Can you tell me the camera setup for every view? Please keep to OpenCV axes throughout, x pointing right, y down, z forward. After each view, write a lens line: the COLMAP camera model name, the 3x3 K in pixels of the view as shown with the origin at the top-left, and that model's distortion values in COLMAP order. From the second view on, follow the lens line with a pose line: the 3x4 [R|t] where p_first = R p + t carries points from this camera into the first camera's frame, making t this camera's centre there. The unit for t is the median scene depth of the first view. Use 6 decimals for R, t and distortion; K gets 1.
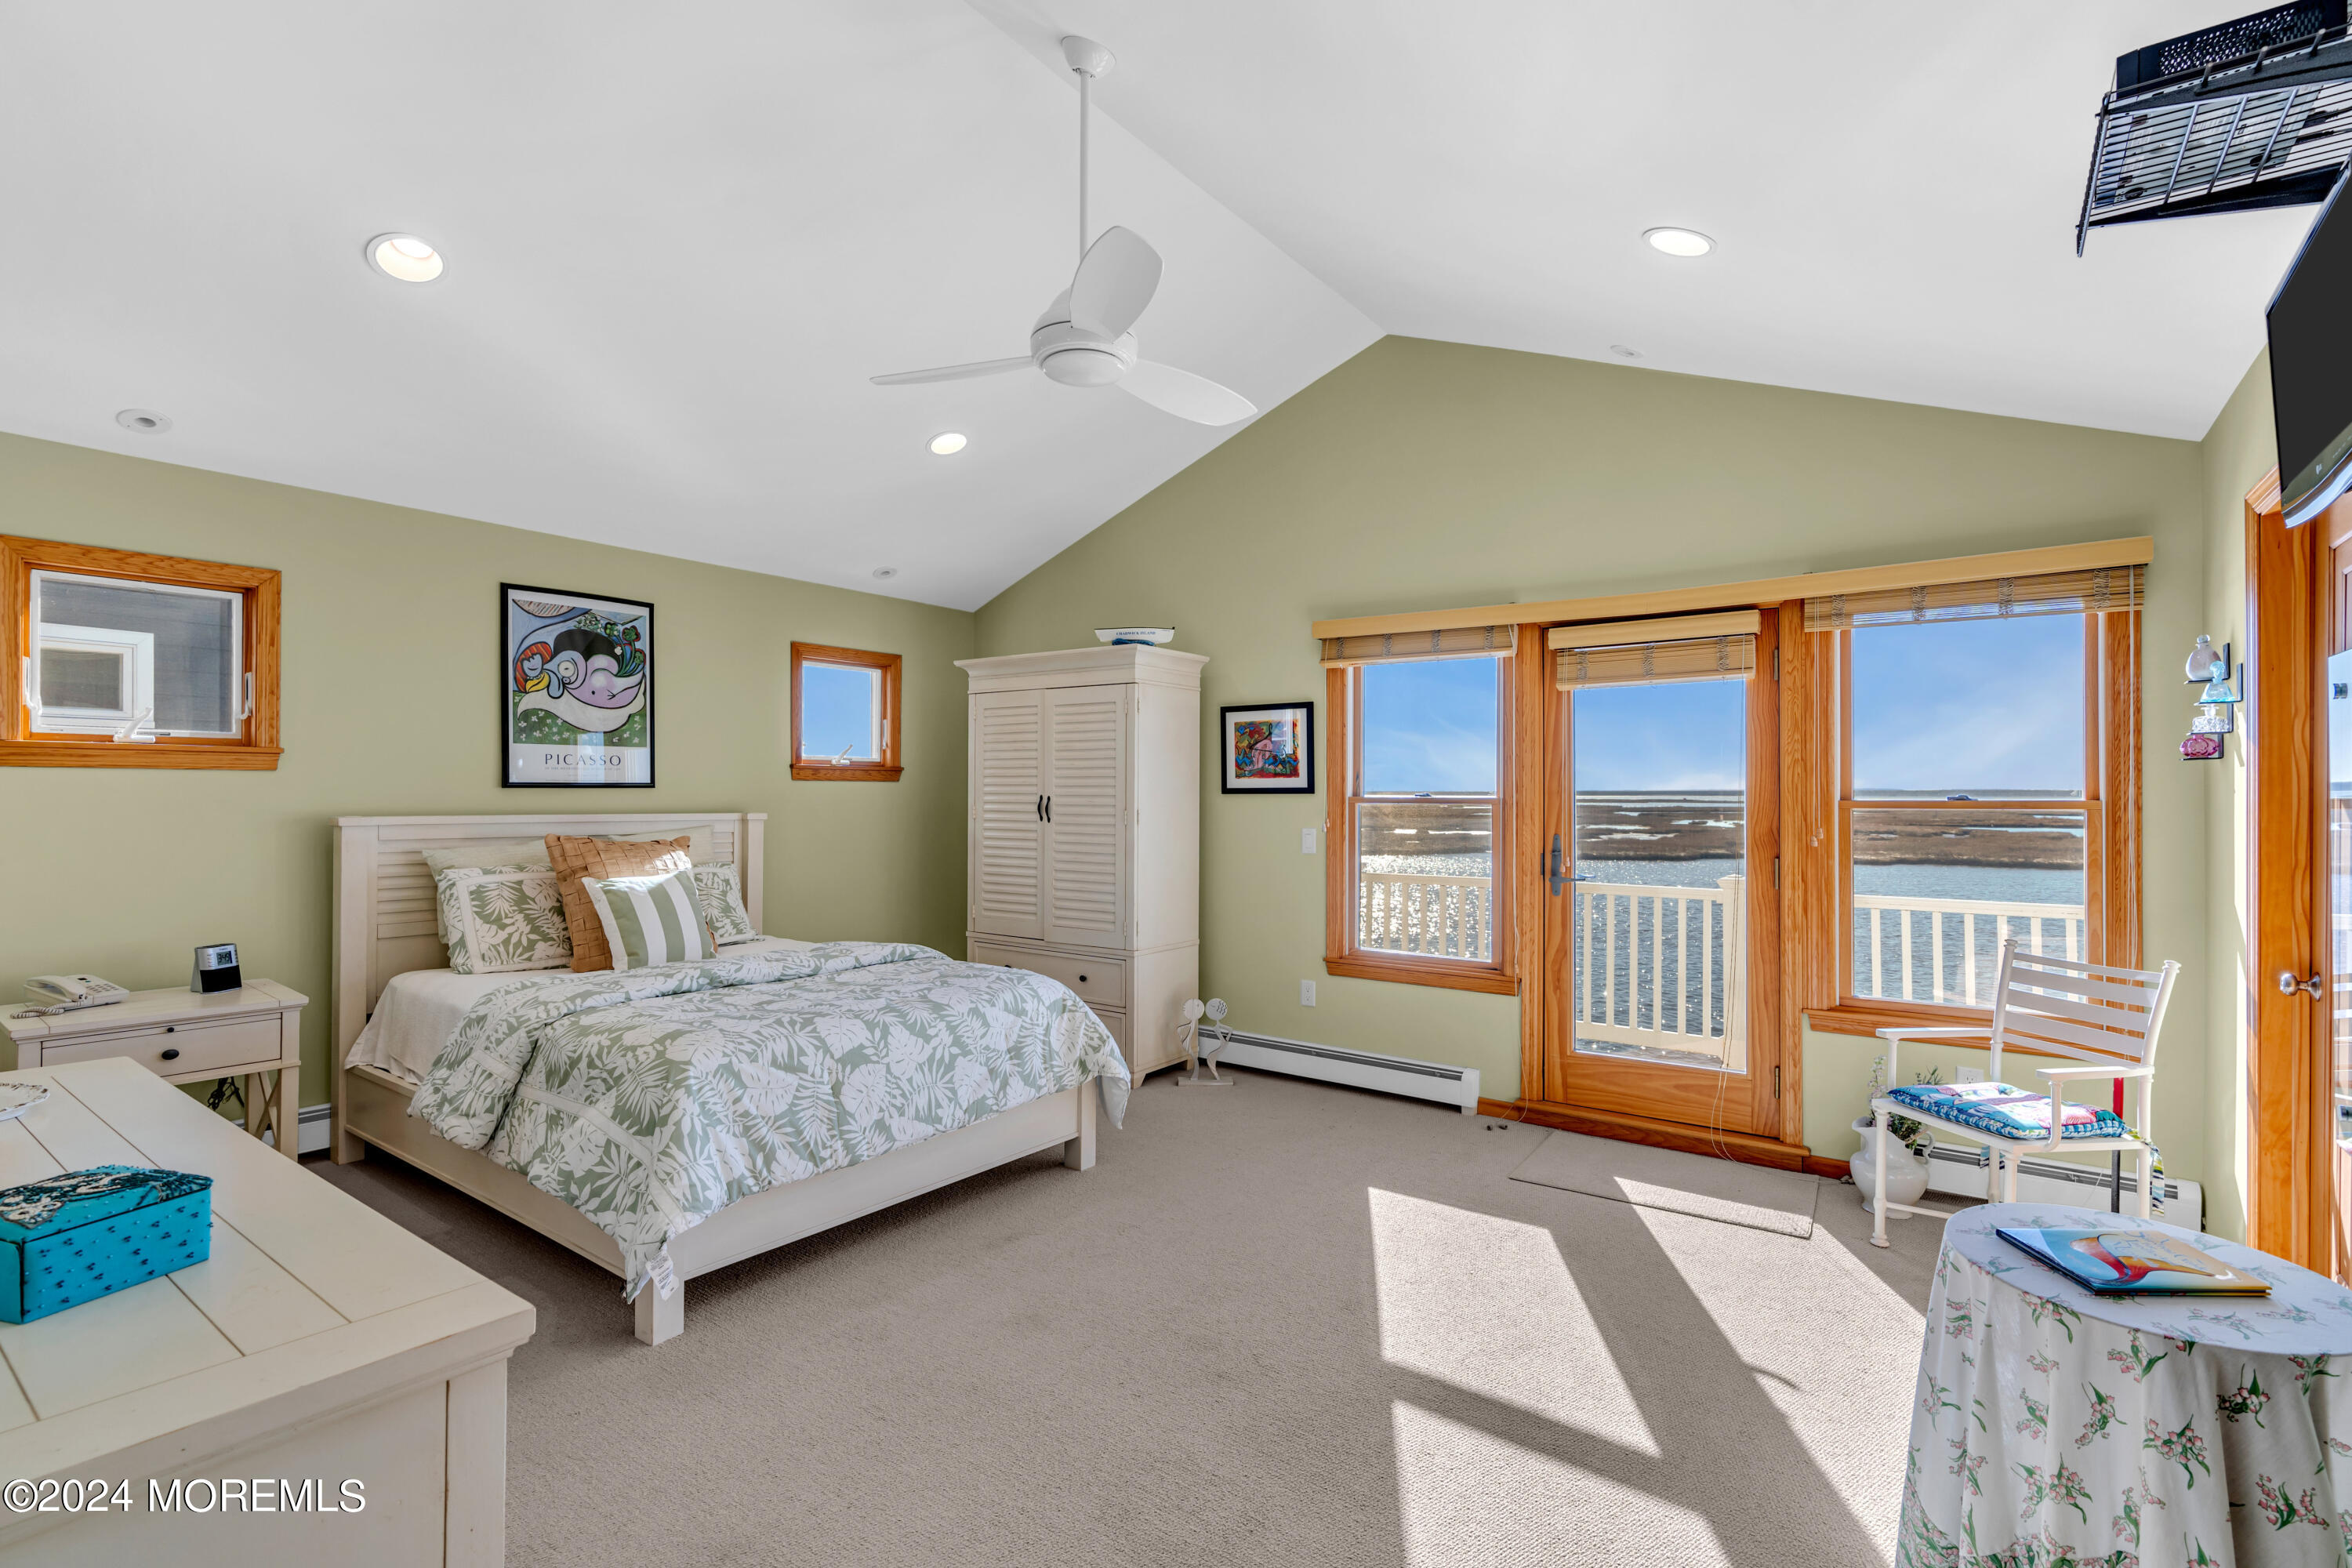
lens RADIAL K [[1066.3, 0, 1170.9], [0, 1066.3, 779.7], [0, 0, 1]] dist [-0.001893, 0.001331]
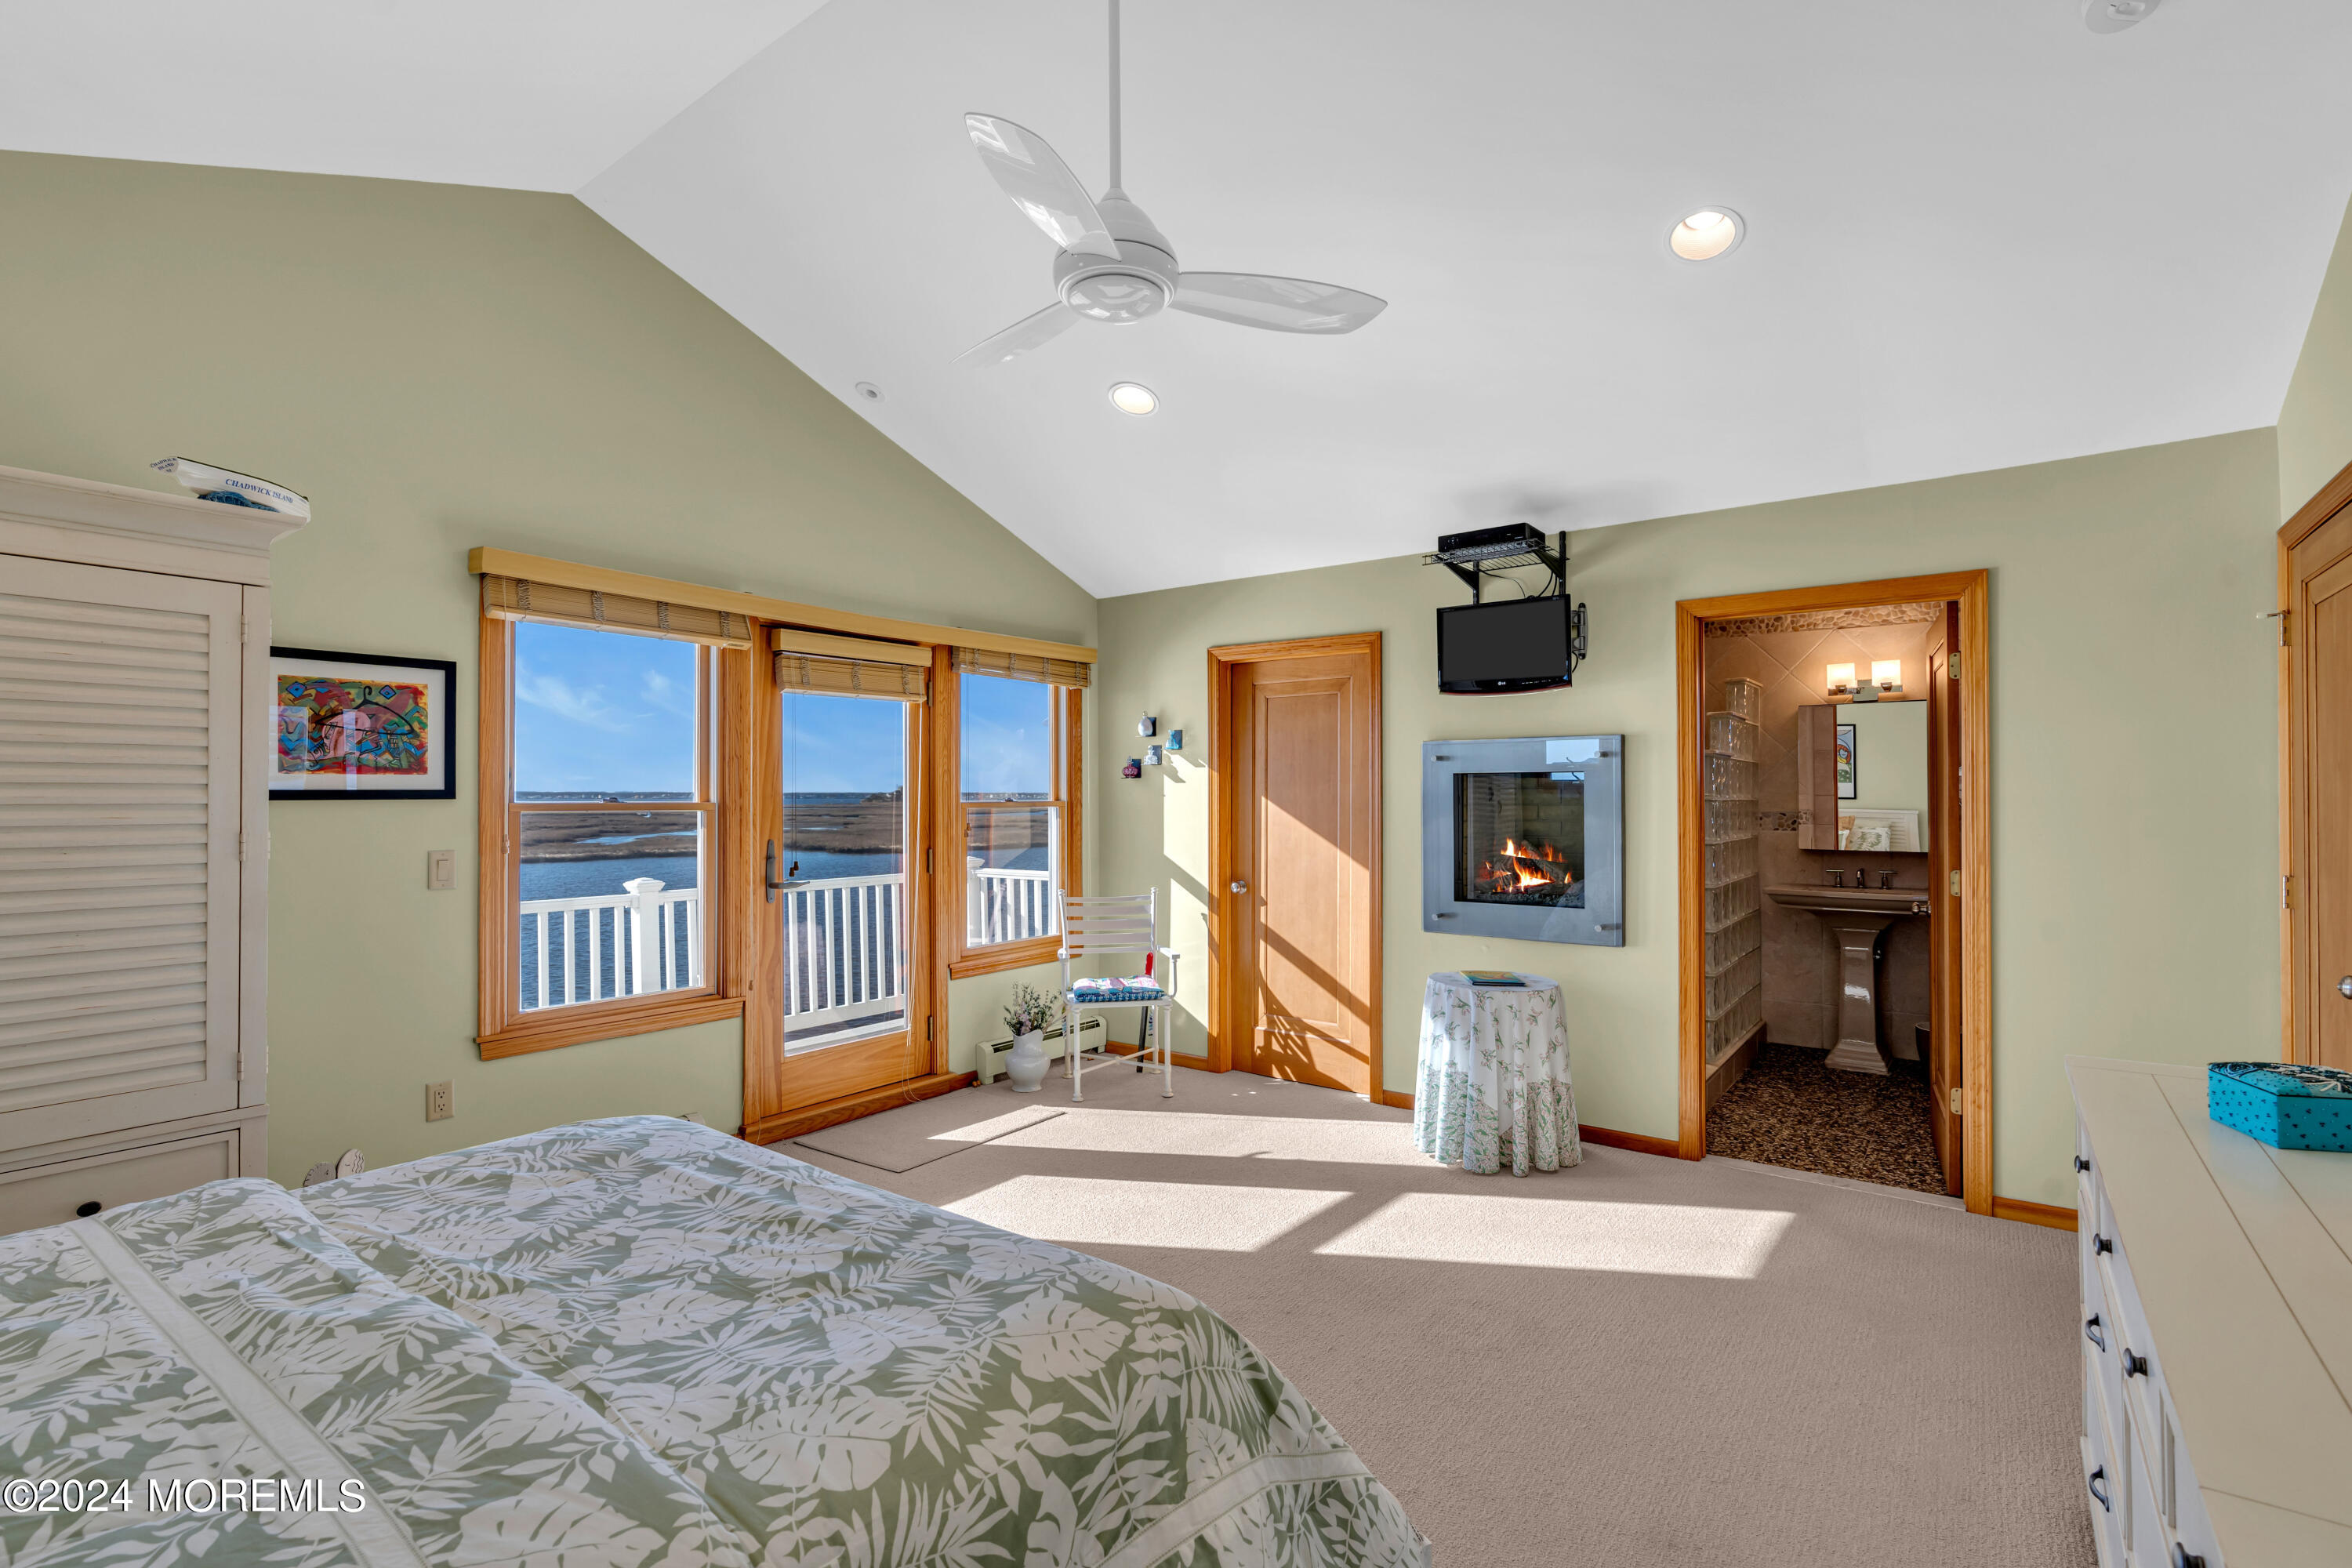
lens RADIAL K [[1066.3, 0, 1163.7], [0, 1066.3, 788.1], [0, 0, 1]] dist [-0.001893, 0.001331]
pose [[0.037094, 0.010349, 0.999258, -0.604519], [-0.007513, 0.999921, -0.010077, 0.011432], [-0.999284, -0.007134, 0.037169, 0.613714]]
